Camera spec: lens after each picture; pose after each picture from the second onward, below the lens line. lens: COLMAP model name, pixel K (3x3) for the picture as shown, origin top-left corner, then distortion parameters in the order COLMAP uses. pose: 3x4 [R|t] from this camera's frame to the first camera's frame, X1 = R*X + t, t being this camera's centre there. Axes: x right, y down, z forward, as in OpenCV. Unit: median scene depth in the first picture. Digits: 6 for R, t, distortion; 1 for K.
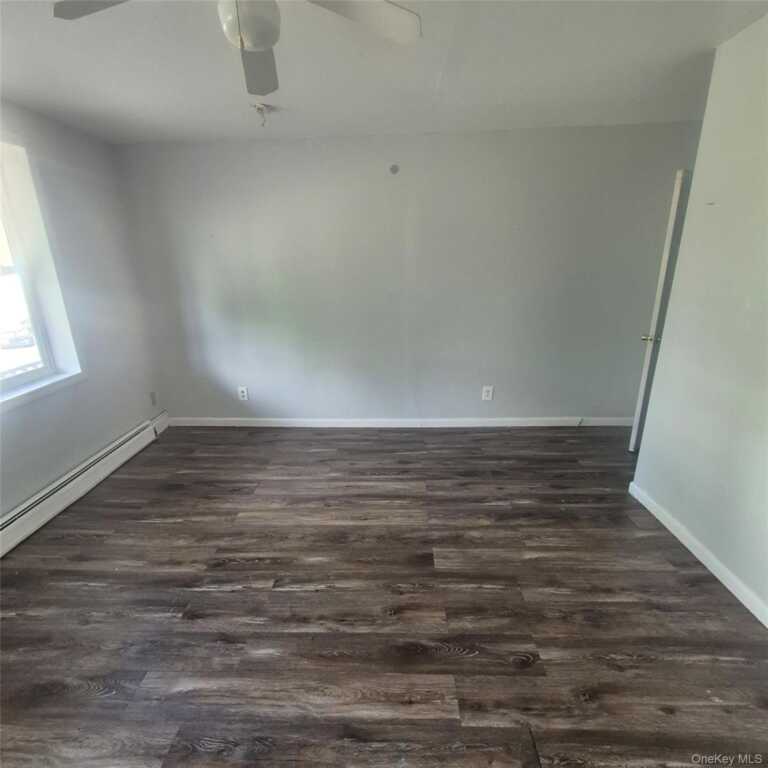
lens RADIAL K [[400.6, 0, 375.0], [0, 400.6, 377.6], [0, 0, 1]] dist [0.001839, -0.000023]
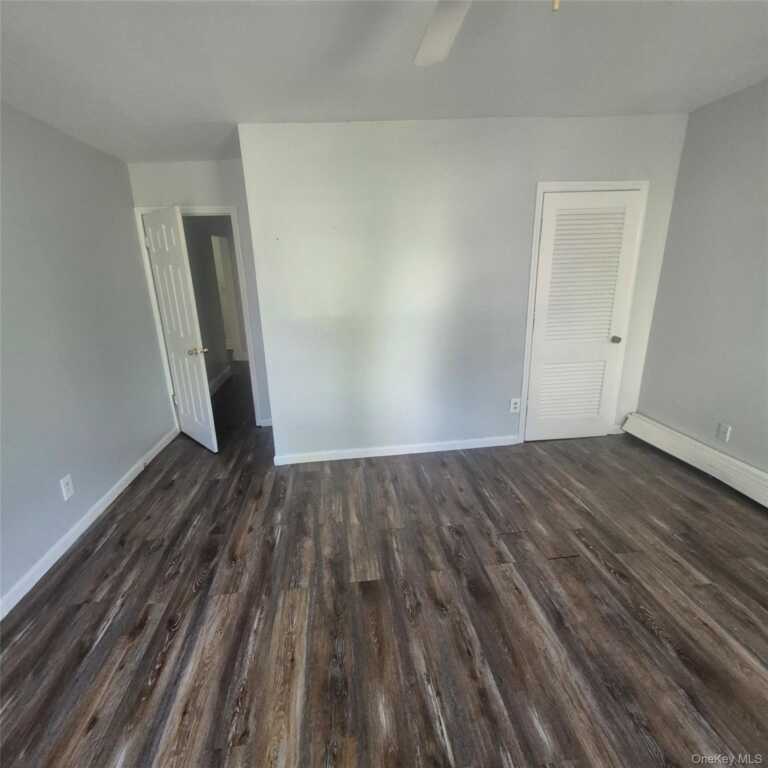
lens RADIAL K [[400.6, 0, 375.0], [0, 400.6, 377.6], [0, 0, 1]] dist [0.001839, -0.000023]
pose [[-0.138102, -0.236634, 0.961734, -0.708740], [0.326731, 0.905793, 0.269787, -0.254968], [-0.934973, 0.351487, -0.047776, 0.920799]]
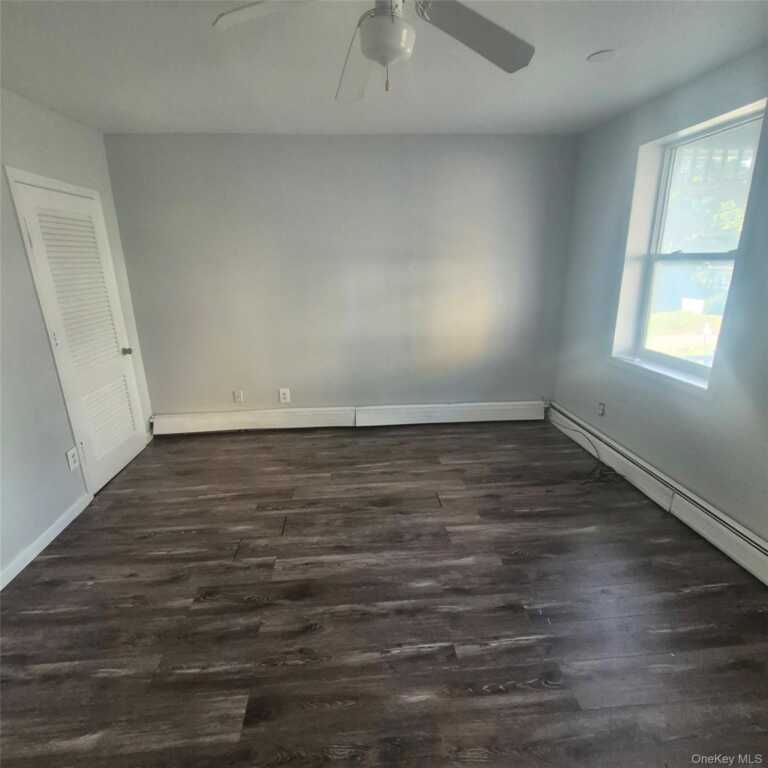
lens RADIAL K [[400.6, 0, 375.0], [0, 400.6, 377.6], [0, 0, 1]] dist [0.001839, -0.000023]
pose [[-0.992957, 0.074830, -0.091853, -0.056482], [0.011267, 0.831419, 0.555531, -0.421199], [0.117939, 0.550584, -0.826407, 1.366203]]
